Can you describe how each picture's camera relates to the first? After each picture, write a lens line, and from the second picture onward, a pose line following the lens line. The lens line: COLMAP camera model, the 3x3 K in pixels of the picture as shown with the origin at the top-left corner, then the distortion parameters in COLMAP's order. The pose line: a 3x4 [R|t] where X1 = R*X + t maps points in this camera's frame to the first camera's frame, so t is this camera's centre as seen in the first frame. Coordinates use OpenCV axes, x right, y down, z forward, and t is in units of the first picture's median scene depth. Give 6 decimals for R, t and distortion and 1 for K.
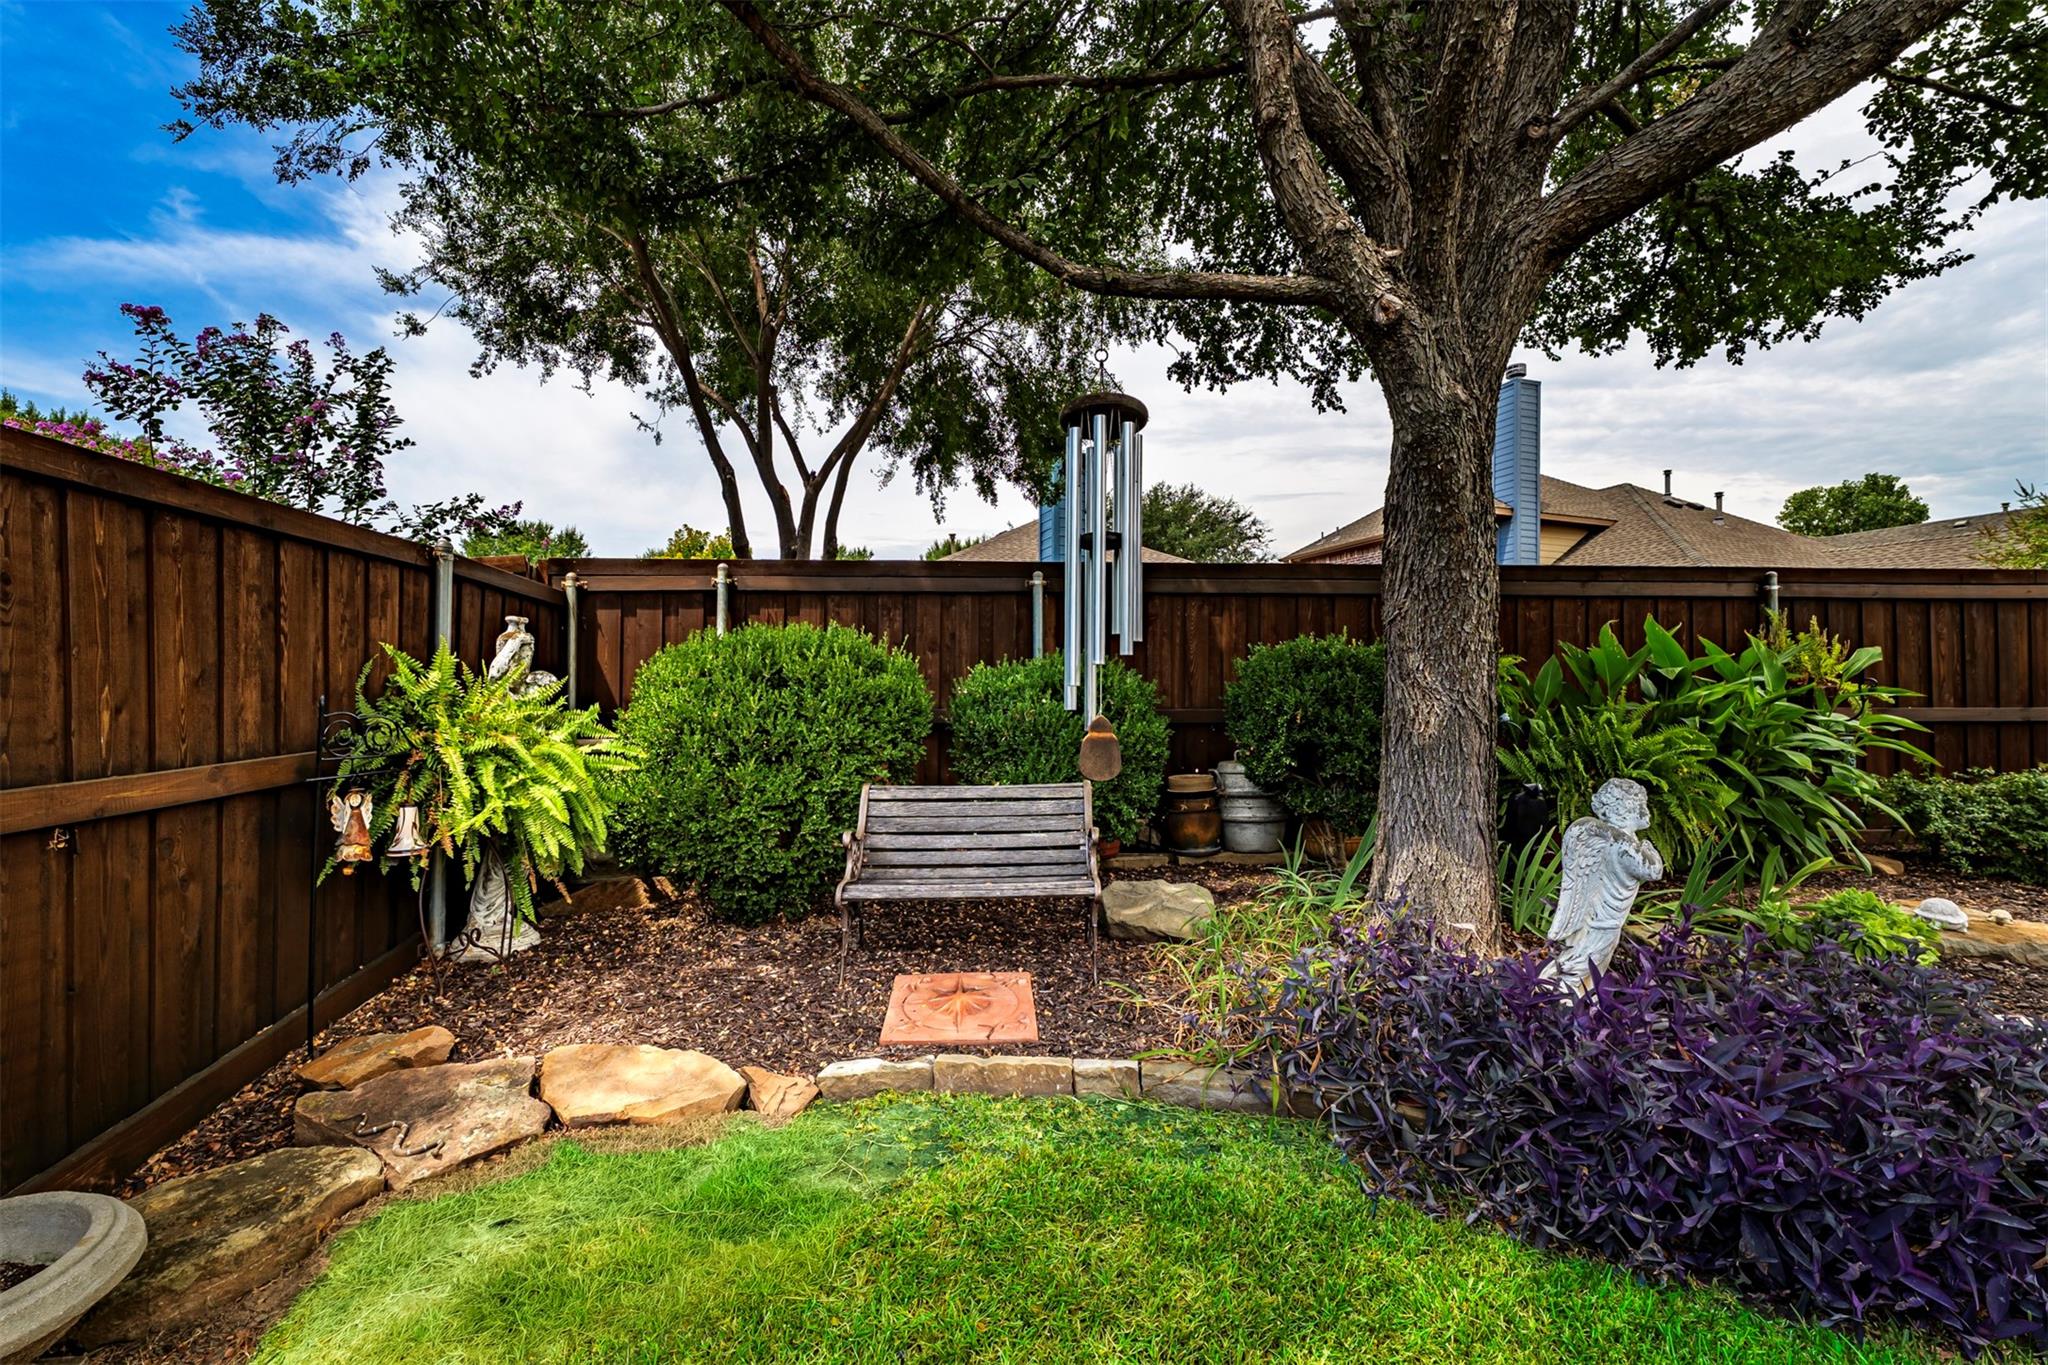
lens RADIAL K [[859.8, 0, 1024.0], [0, 859.8, 682.5], [0, 0, 1]] dist [-0.000701, -0.000474]
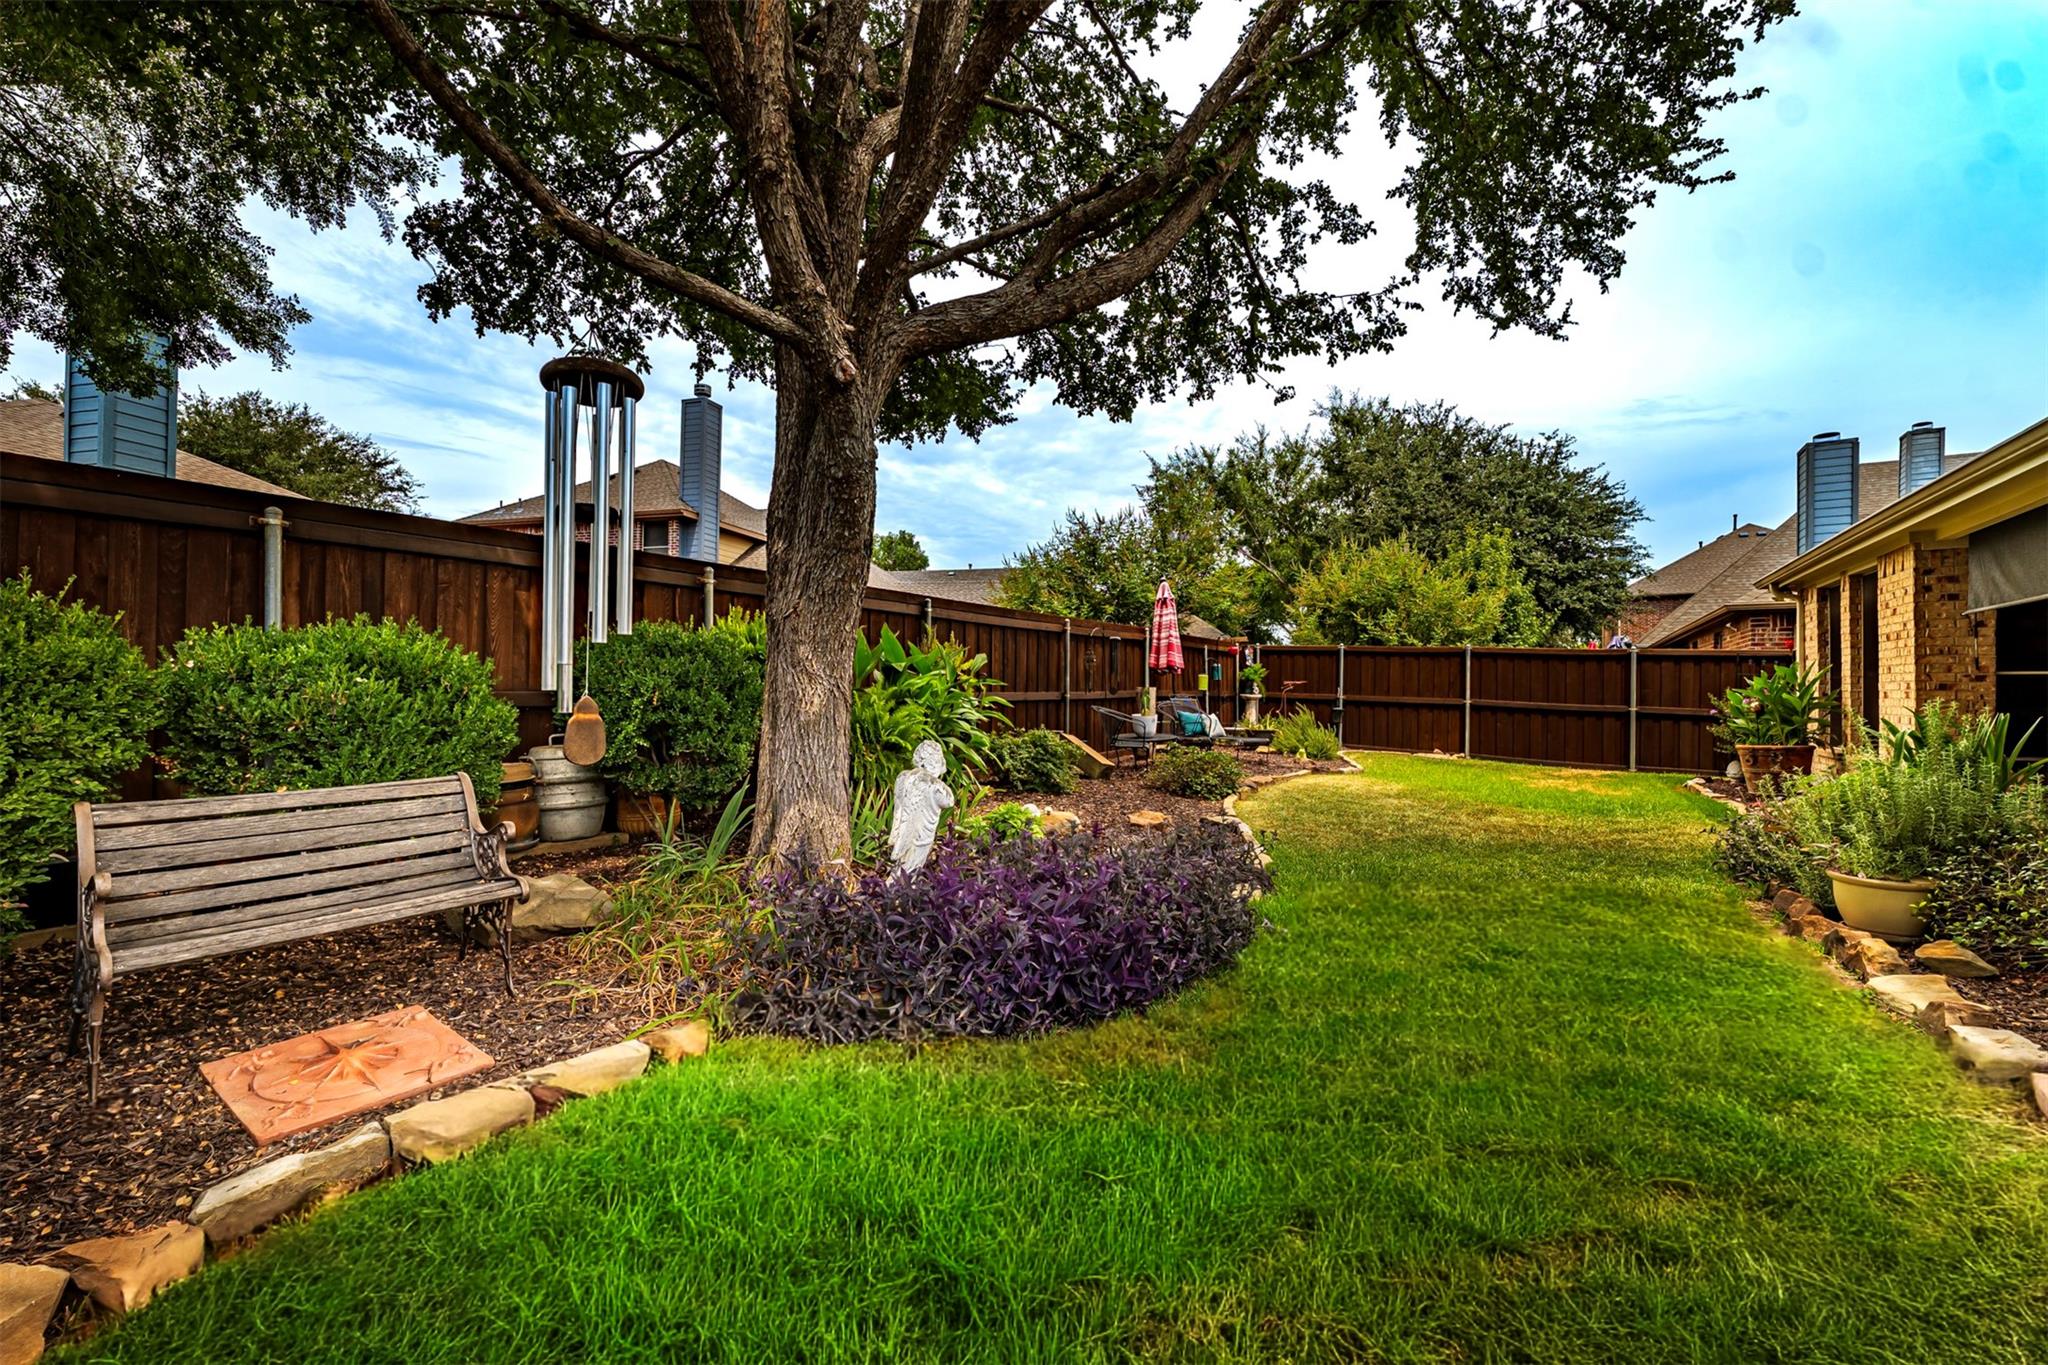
lens RADIAL K [[859.8, 0, 1024.0], [0, 859.8, 682.5], [0, 0, 1]] dist [-0.000701, -0.000474]
pose [[0.567551, 0.012458, 0.823244, -0.326729], [-0.026706, 0.999638, 0.003284, 0.005488], [-0.822905, -0.023850, 0.567679, 0.047122]]
